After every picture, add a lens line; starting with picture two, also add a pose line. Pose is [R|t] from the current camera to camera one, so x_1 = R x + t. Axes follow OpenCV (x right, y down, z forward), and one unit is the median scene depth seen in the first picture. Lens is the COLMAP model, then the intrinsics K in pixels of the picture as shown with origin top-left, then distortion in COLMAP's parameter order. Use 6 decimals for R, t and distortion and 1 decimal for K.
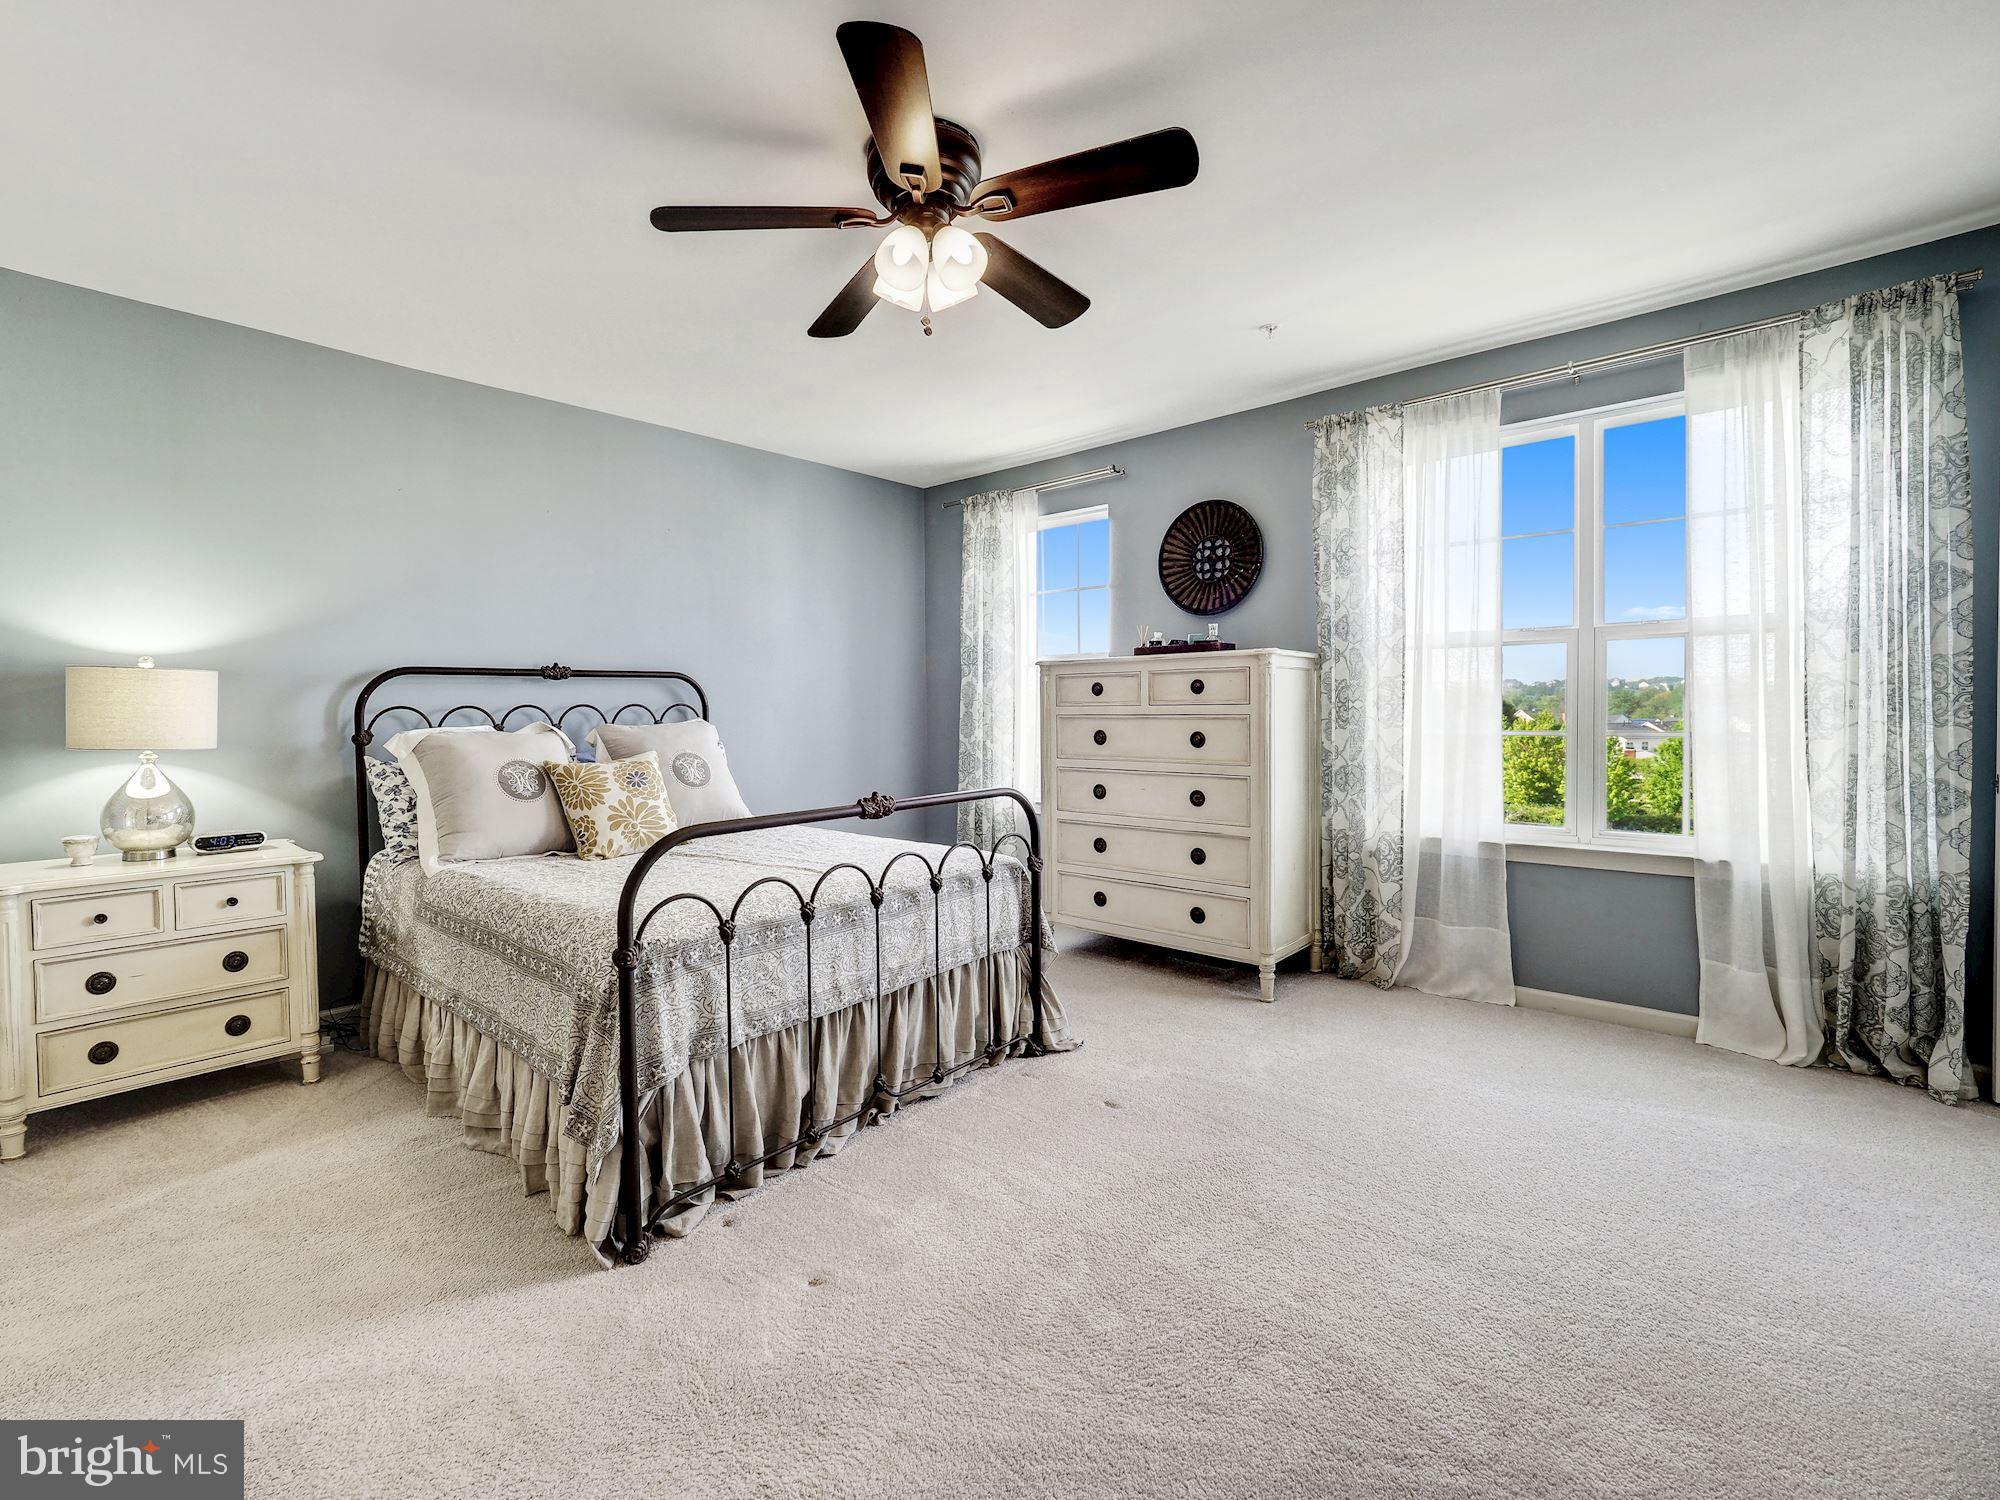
lens RADIAL K [[839.7, 0, 1010.1], [0, 839.7, 743.2], [0, 0, 1]] dist [0.021771, -0.000015]
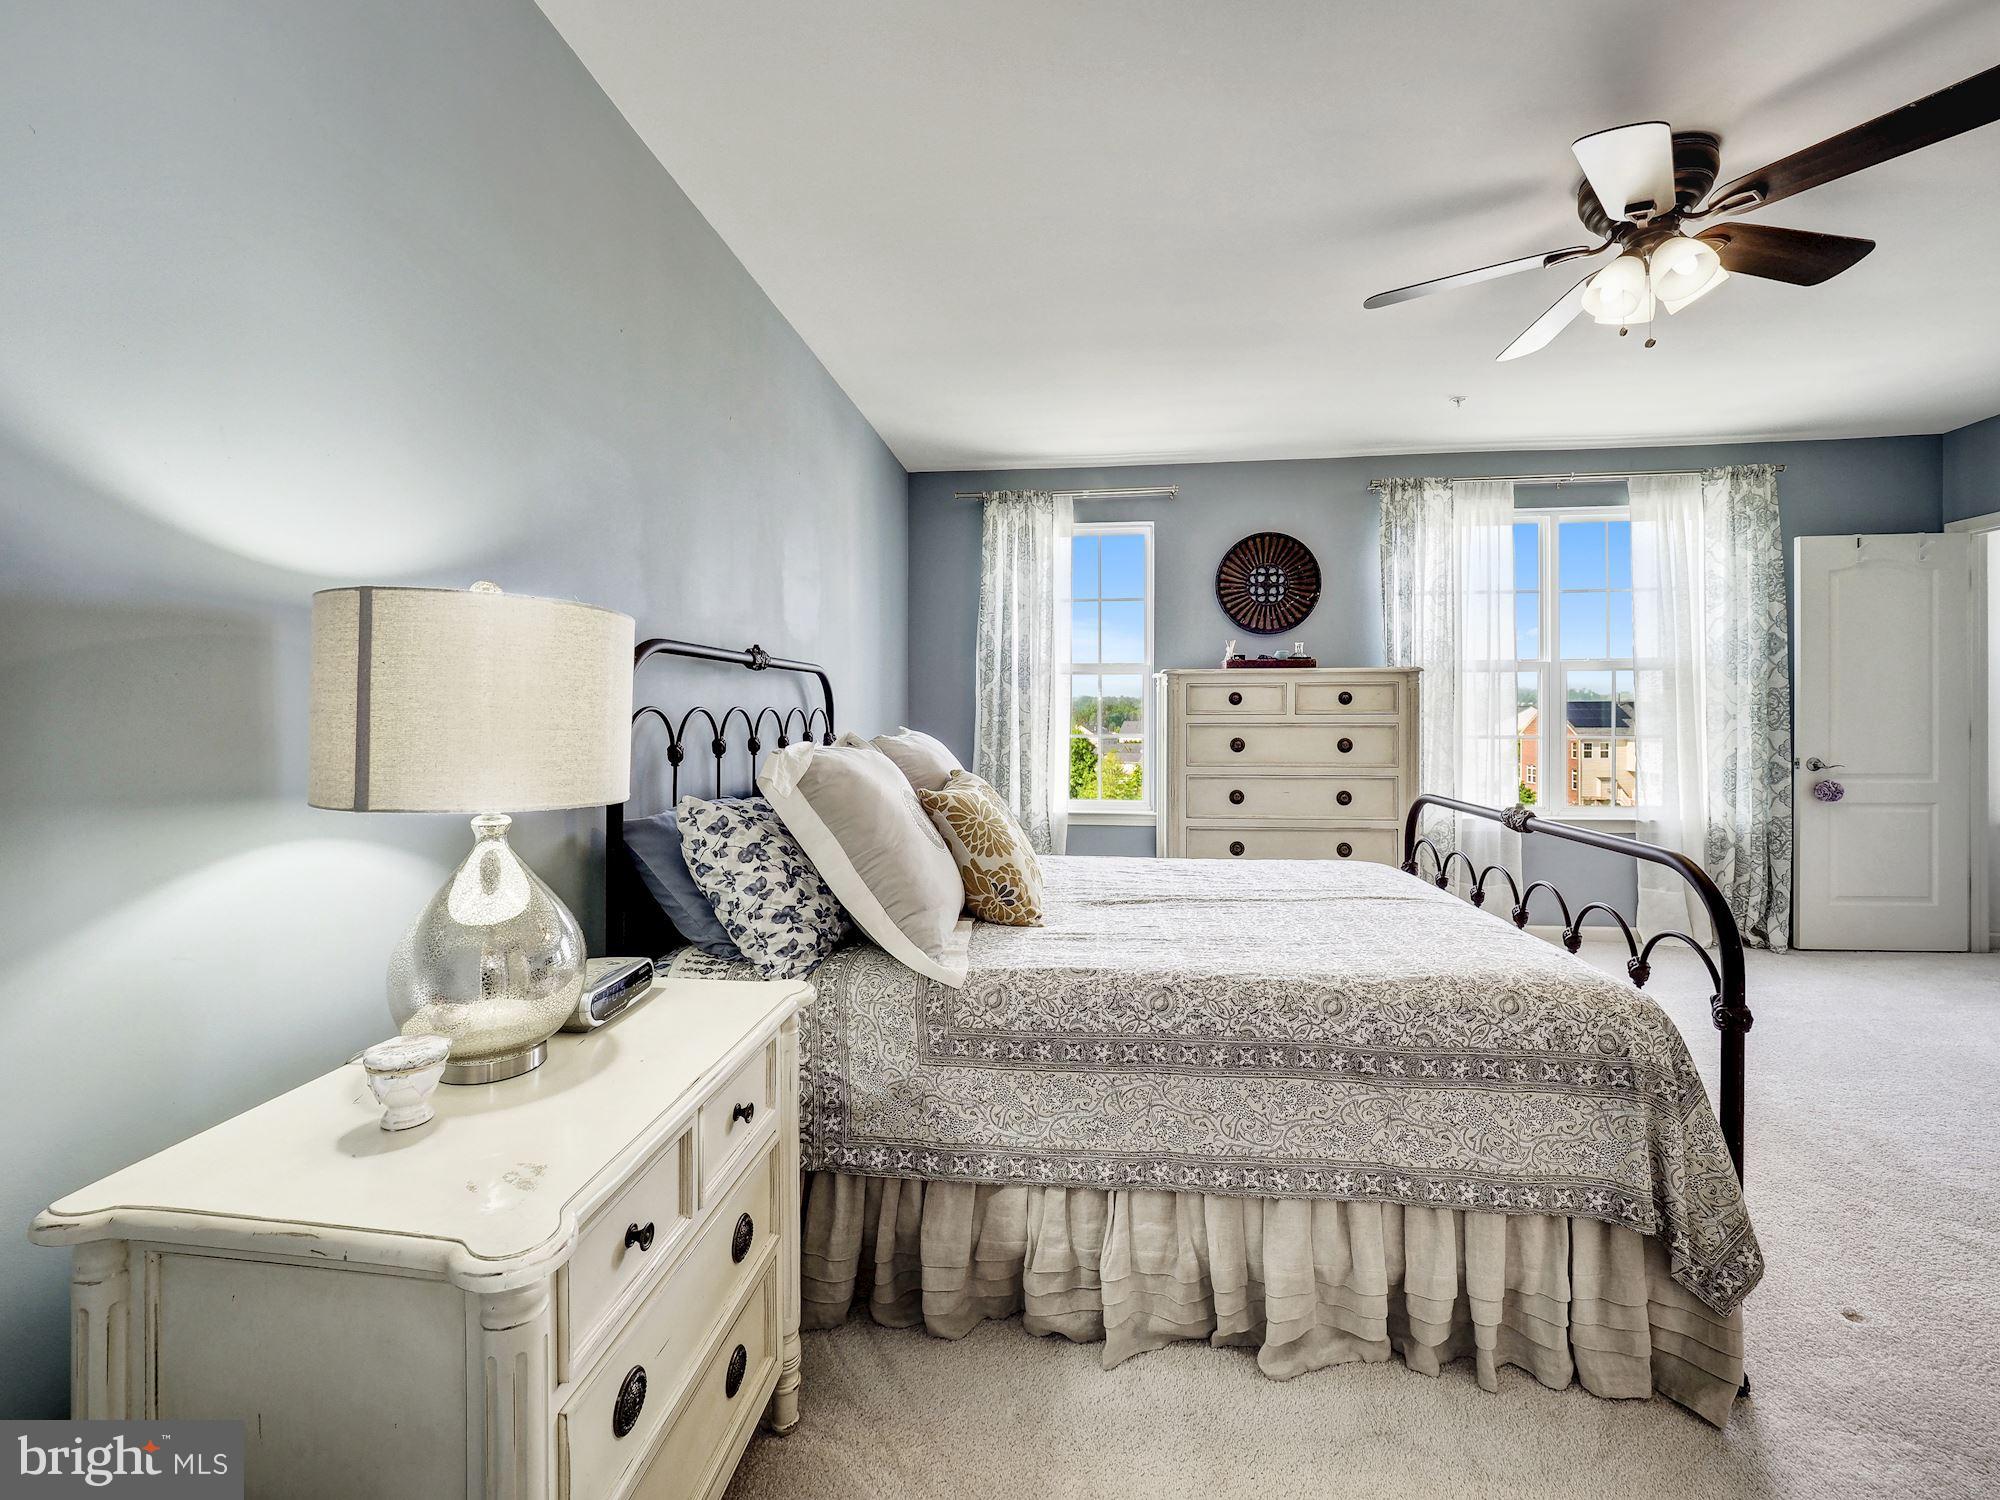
lens RADIAL K [[784.4, 0, 995.6], [0, 784.4, 734.2], [0, 0, 1]] dist [0.025087, 0.000025]
pose [[0.826899, -0.005993, 0.562319, -0.665963], [0.019044, 0.999668, -0.017350, -0.008840], [-0.562029, 0.025055, 0.826738, 0.351293]]
